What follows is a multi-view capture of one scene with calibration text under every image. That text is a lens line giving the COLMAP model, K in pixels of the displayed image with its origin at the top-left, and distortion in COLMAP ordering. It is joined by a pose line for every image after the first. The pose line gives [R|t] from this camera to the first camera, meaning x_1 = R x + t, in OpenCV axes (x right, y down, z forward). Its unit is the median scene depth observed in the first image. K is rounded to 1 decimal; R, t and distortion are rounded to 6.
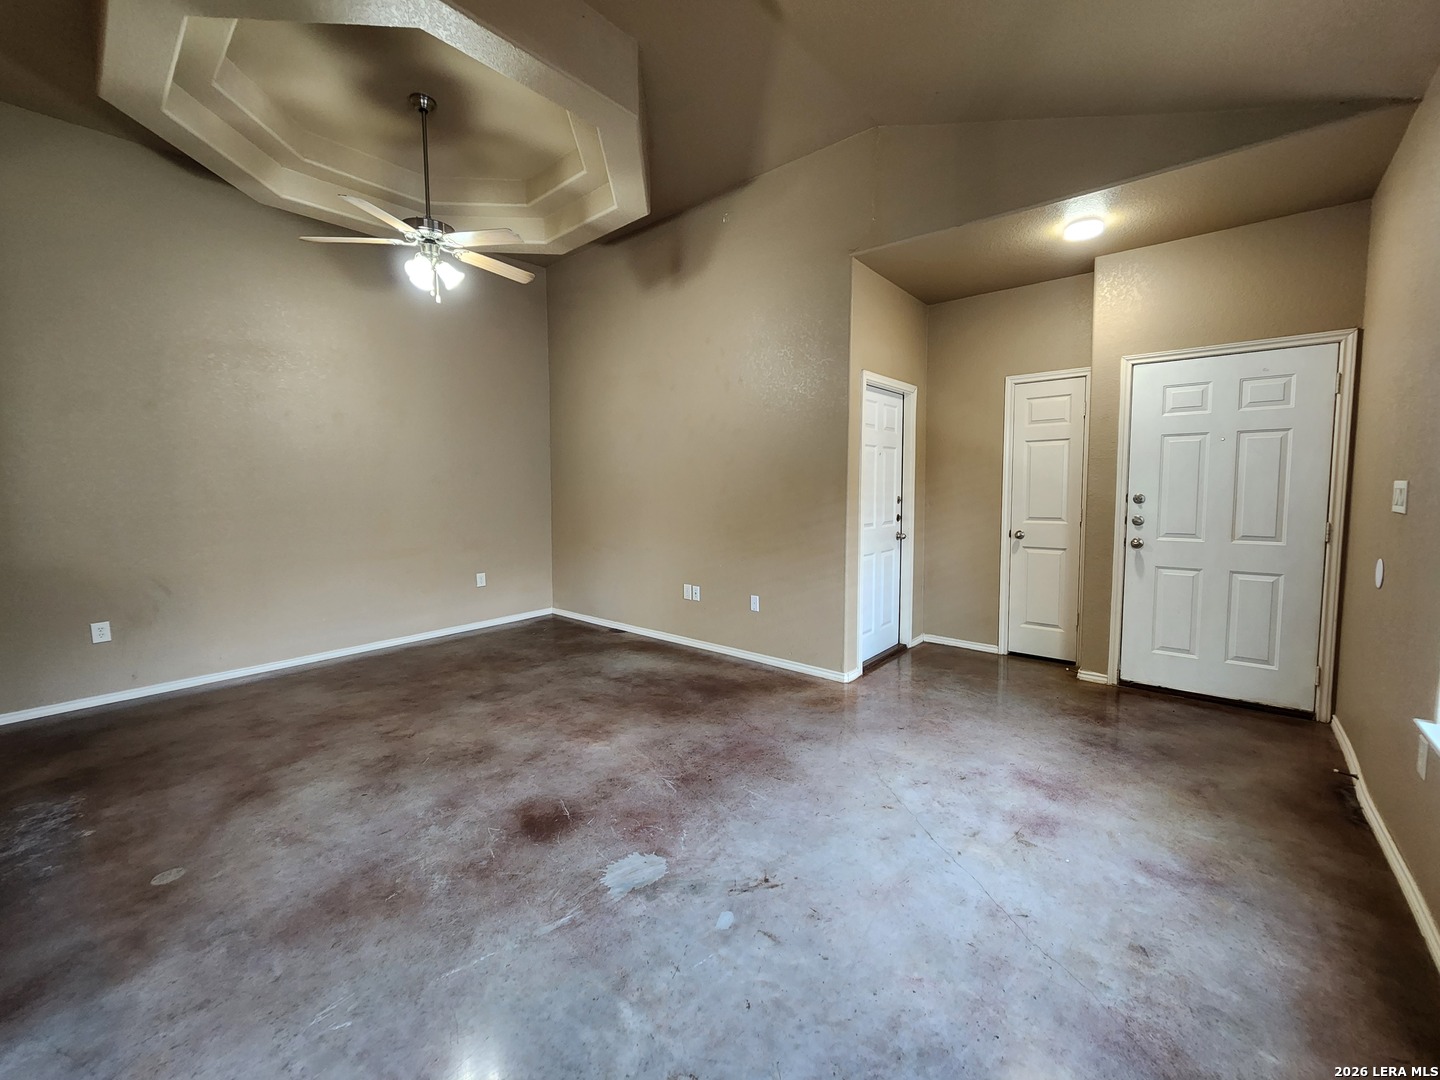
lens RADIAL K [[585.7, 0, 726.3], [0, 585.7, 533.2], [0, 0, 1]] dist [0.001284, -0.000706]
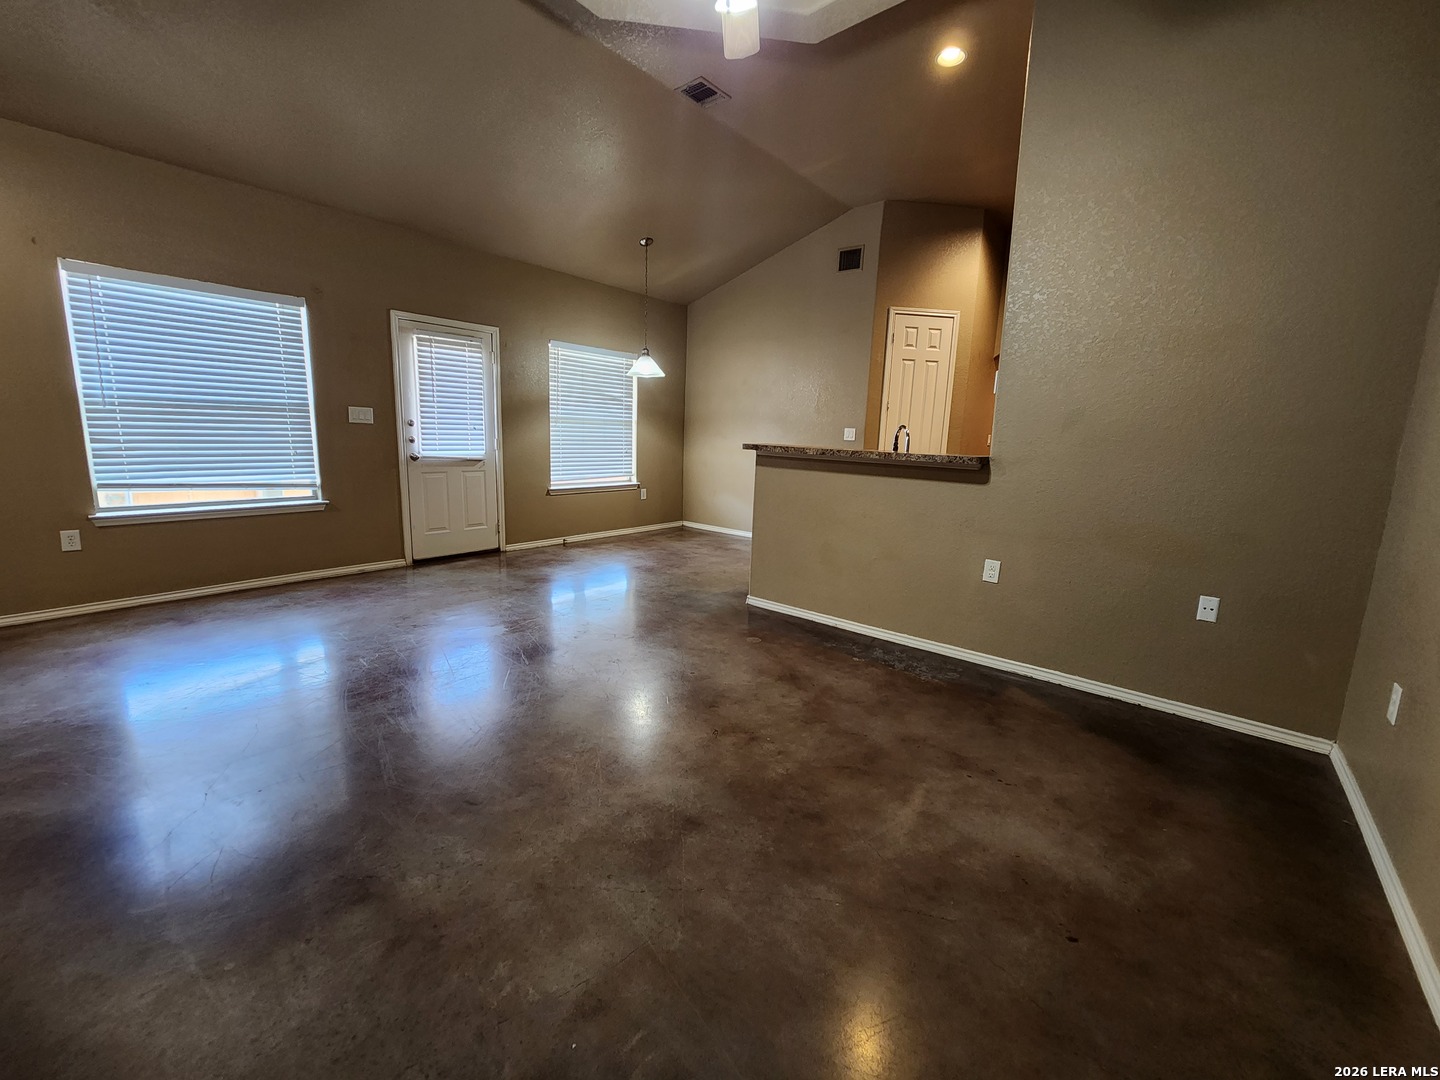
lens RADIAL K [[588.1, 0, 732.1], [0, 588.1, 532.1], [0, 0, 1]] dist [0.003657, -0.003004]
pose [[-0.999222, -0.022280, -0.032557, -0.495858], [-0.029741, 0.967629, 0.250619, -0.103901], [0.025919, 0.251392, -0.967538, 1.591667]]
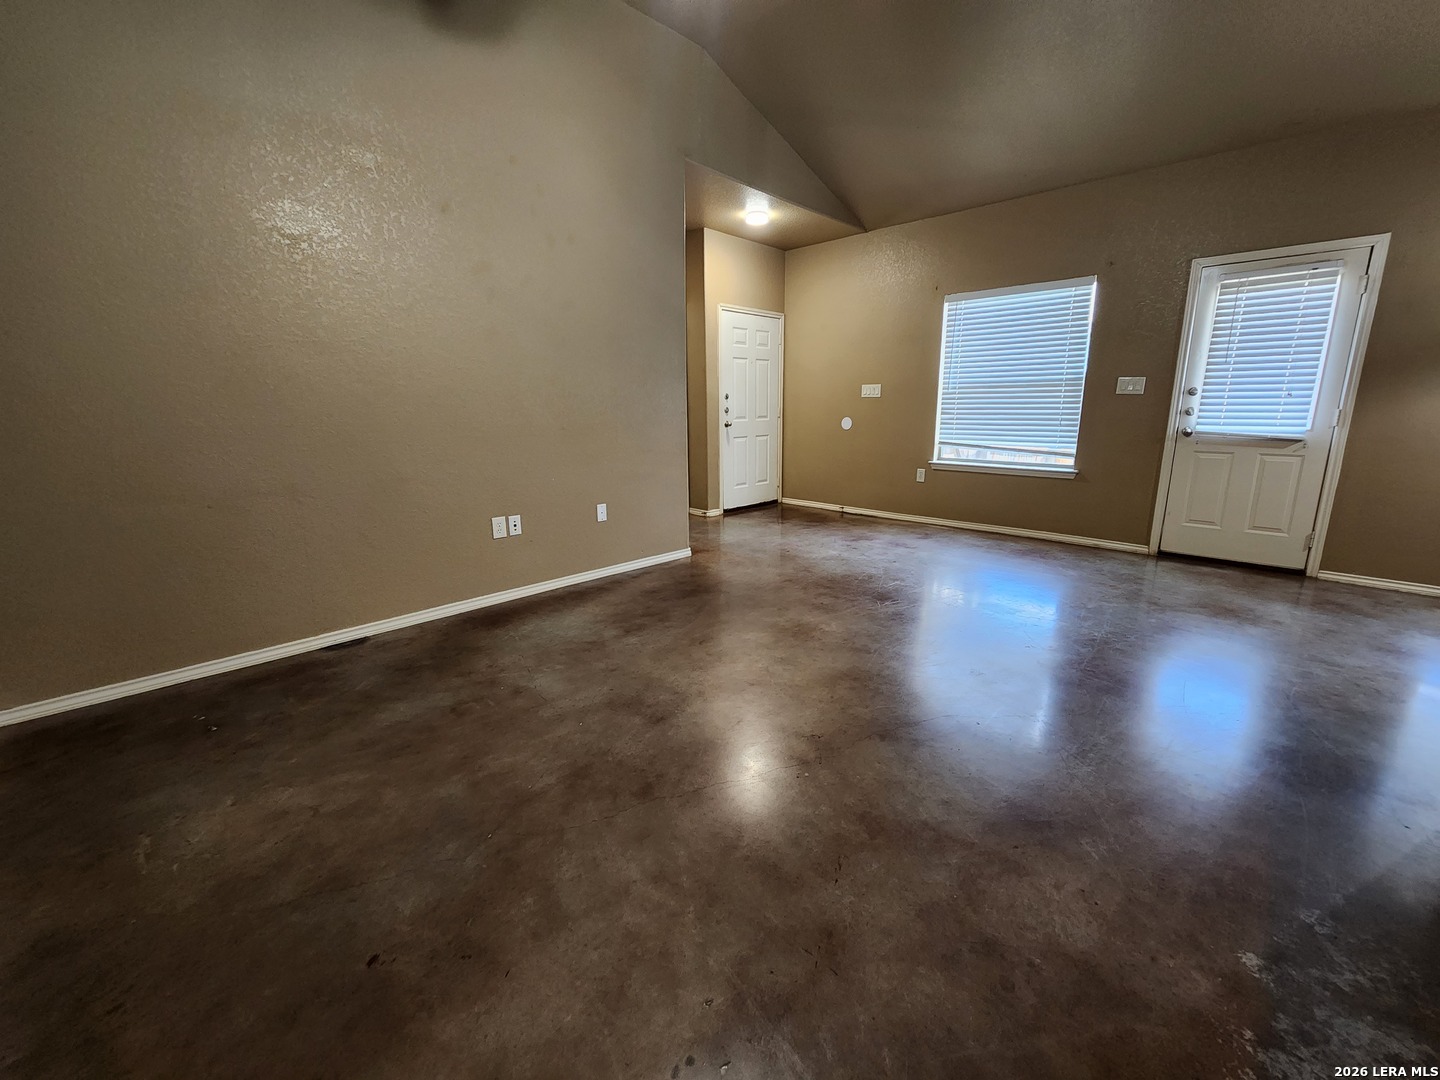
lens RADIAL K [[588.1, 0, 732.1], [0, 588.1, 532.1], [0, 0, 1]] dist [0.003657, -0.003004]
pose [[0.066226, -0.207127, 0.976070, -1.074731], [0.086594, 0.975720, 0.201177, -0.019301], [-0.994040, 0.071199, 0.082554, 0.960140]]
